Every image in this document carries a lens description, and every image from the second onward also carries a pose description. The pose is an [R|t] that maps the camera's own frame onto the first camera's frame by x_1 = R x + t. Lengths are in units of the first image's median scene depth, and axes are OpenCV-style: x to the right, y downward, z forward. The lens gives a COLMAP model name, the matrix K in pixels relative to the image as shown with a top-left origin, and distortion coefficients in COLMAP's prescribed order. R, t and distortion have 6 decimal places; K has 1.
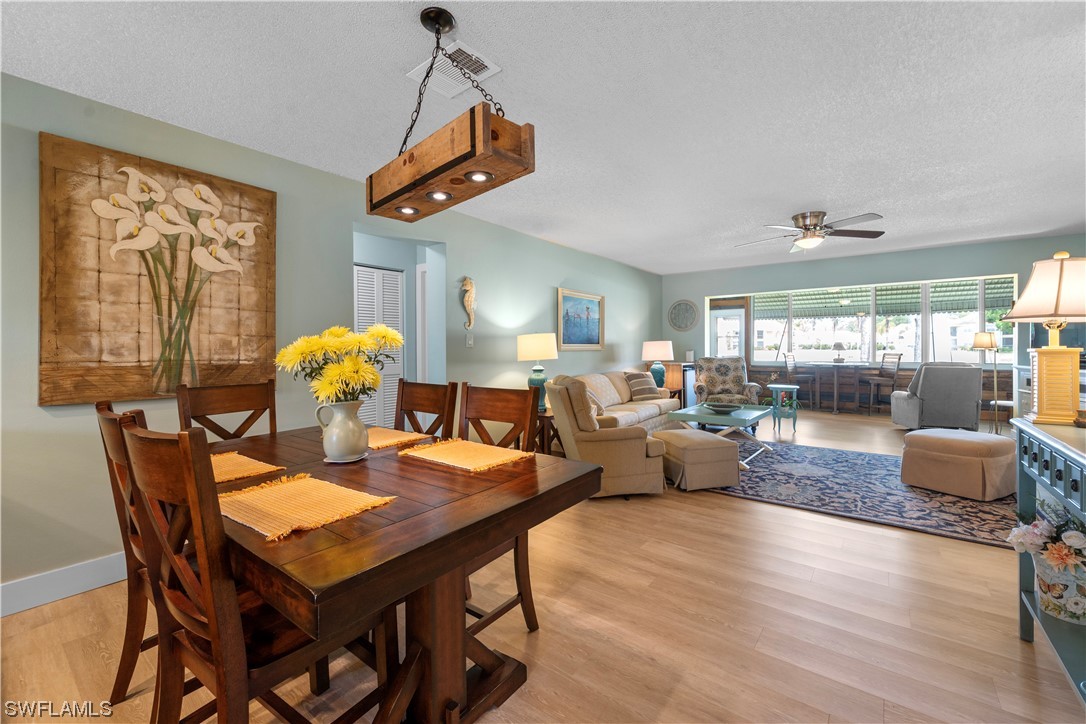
lens RADIAL K [[444.7, 0, 538.7], [0, 444.7, 350.0], [0, 0, 1]] dist [-0.001967, -0.000397]
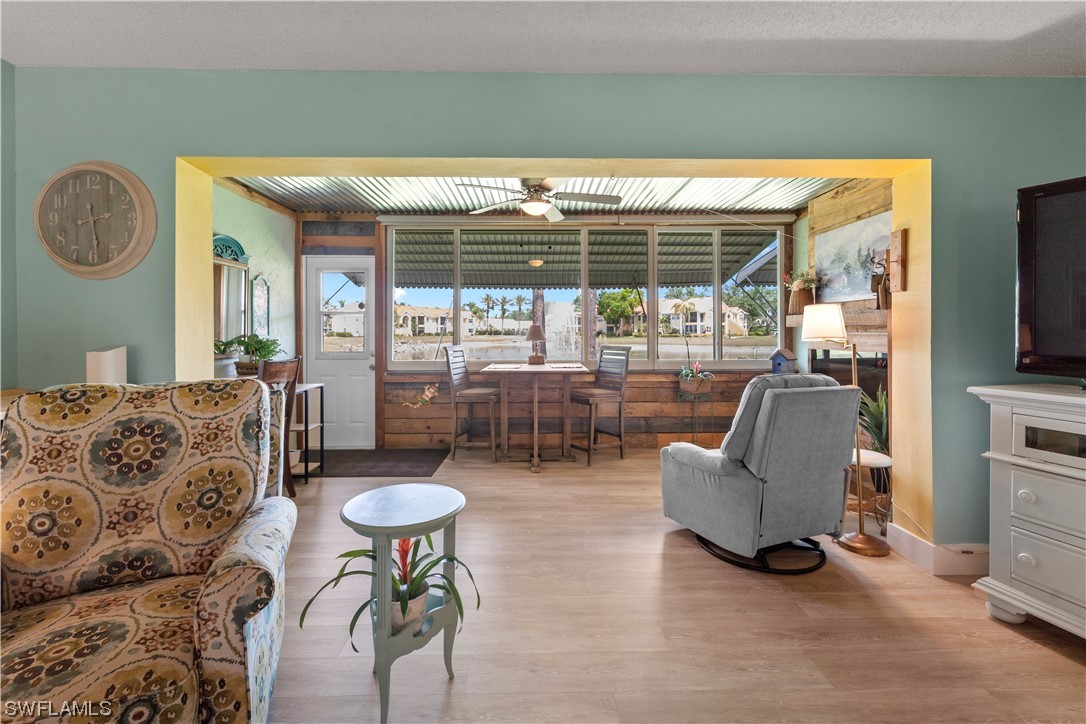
lens RADIAL K [[449.1, 0, 542.3], [0, 449.1, 333.9], [0, 0, 1]] dist [-0.001627, -0.000844]
pose [[0.780614, -0.000362, 0.625013, 1.042969], [0.002831, 0.999992, -0.002956, -0.016360], [-0.625007, 0.004077, 0.780609, 1.749340]]
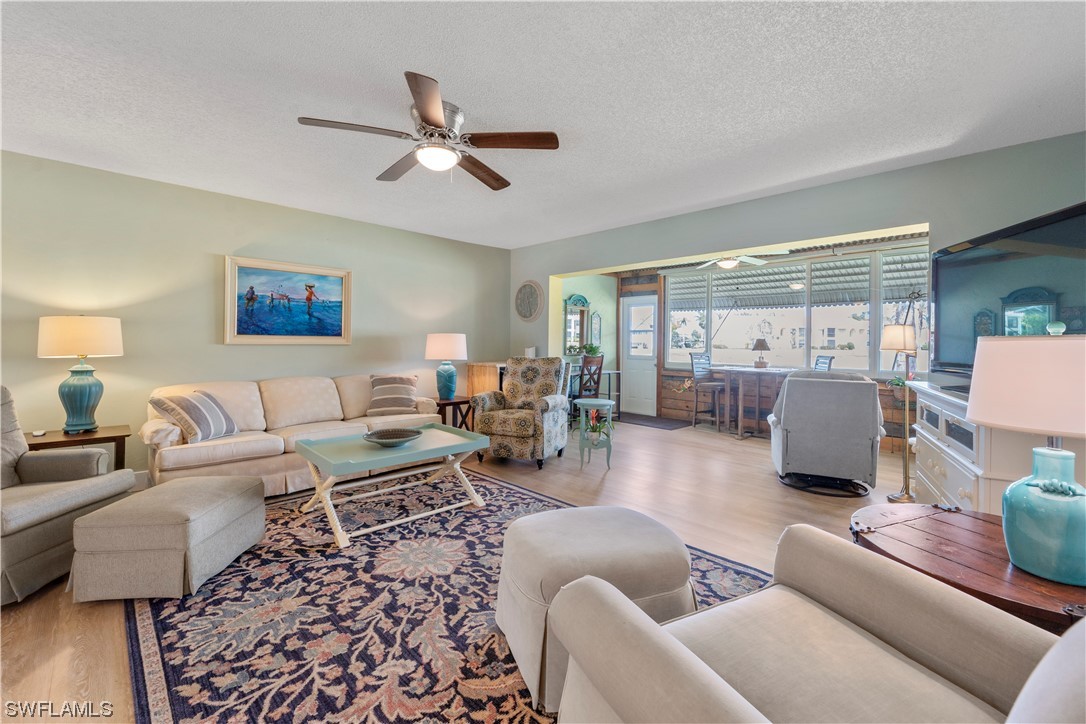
lens RADIAL K [[446.9, 0, 542.2], [0, 446.9, 341.3], [0, 0, 1]] dist [0.003035, -0.003670]
pose [[0.991522, 0.014553, -0.129125, 1.271513], [-0.015705, 0.999845, -0.007901, -0.008944], [0.128990, 0.009862, 0.991597, 0.697653]]
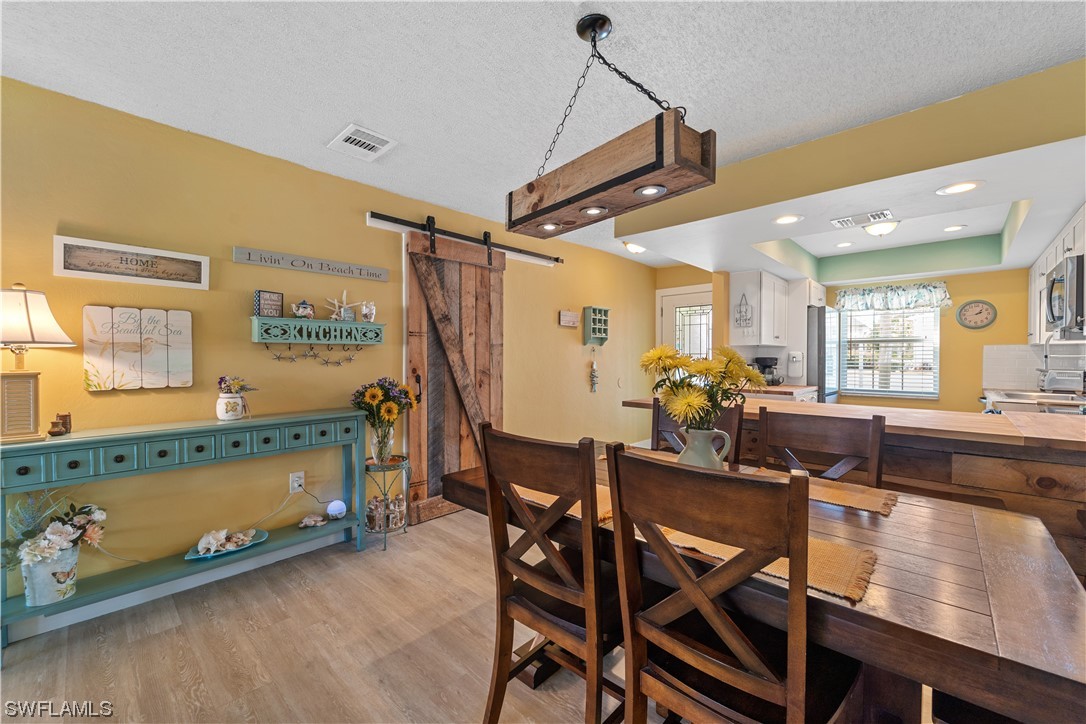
lens RADIAL K [[439.7, 0, 543.7], [0, 439.7, 363.2], [0, 0, 1]] dist [0.000229, -0.000178]
pose [[-0.995336, 0.002248, 0.096447, -0.127961], [0.004178, 0.999795, 0.019815, -0.024569], [-0.096383, 0.020126, -0.995141, 1.198288]]
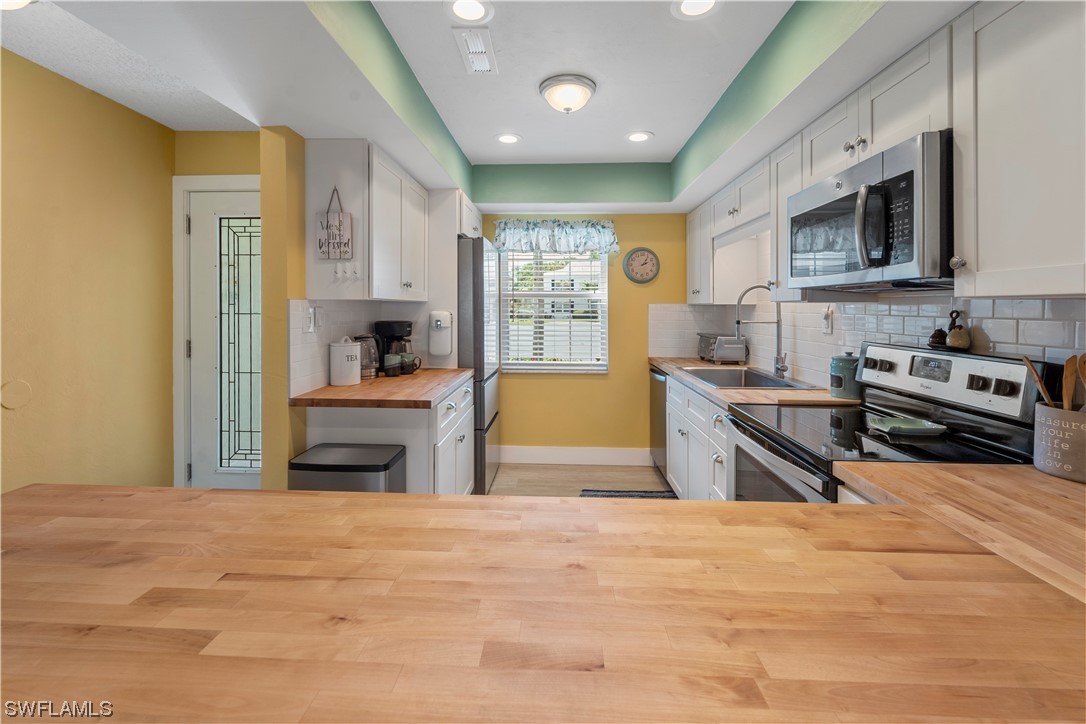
lens RADIAL K [[457.4, 0, 540.7], [0, 457.4, 309.5], [0, 0, 1]] dist [0.001633, -0.000008]
pose [[-0.815951, 0.004048, -0.578108, -0.551711], [-0.003282, 0.999927, 0.011635, -0.050386], [0.578112, 0.011391, -0.815878, 0.322243]]
